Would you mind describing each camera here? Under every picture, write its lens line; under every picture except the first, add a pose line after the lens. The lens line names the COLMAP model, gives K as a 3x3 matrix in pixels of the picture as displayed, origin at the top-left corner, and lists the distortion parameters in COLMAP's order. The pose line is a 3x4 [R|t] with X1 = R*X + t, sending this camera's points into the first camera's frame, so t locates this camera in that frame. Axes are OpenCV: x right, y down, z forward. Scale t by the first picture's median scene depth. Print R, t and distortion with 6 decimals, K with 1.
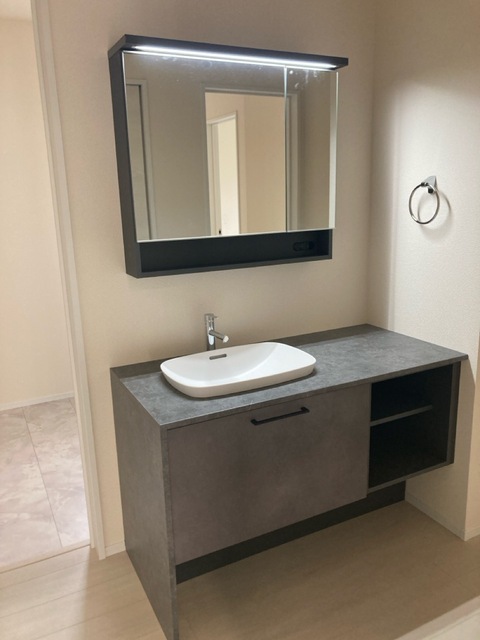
lens RADIAL K [[526.3, 0, 240.0], [0, 526.3, 319.2], [0, 0, 1]] dist [0.043146, -0.031087]
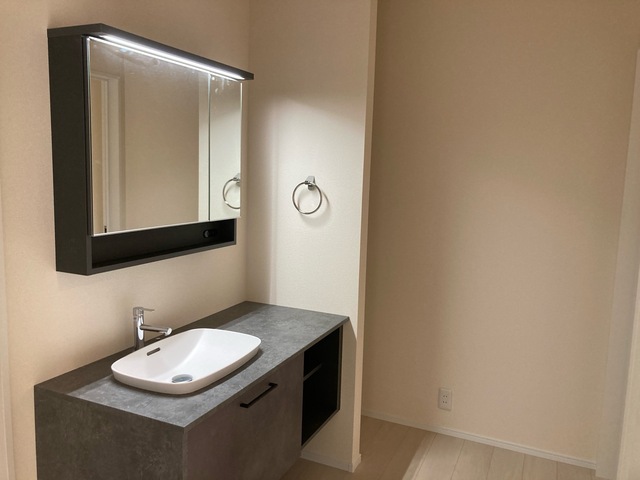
lens RADIAL K [[526.3, 0, 320.9], [0, 526.3, 239.9], [0, 0, 1]] dist [0.043146, -0.031087]
pose [[0.786601, -0.030476, 0.616708, -0.392957], [0.092017, 0.993414, -0.068275, -0.035821], [-0.610566, 0.110453, 0.784225, 0.039422]]
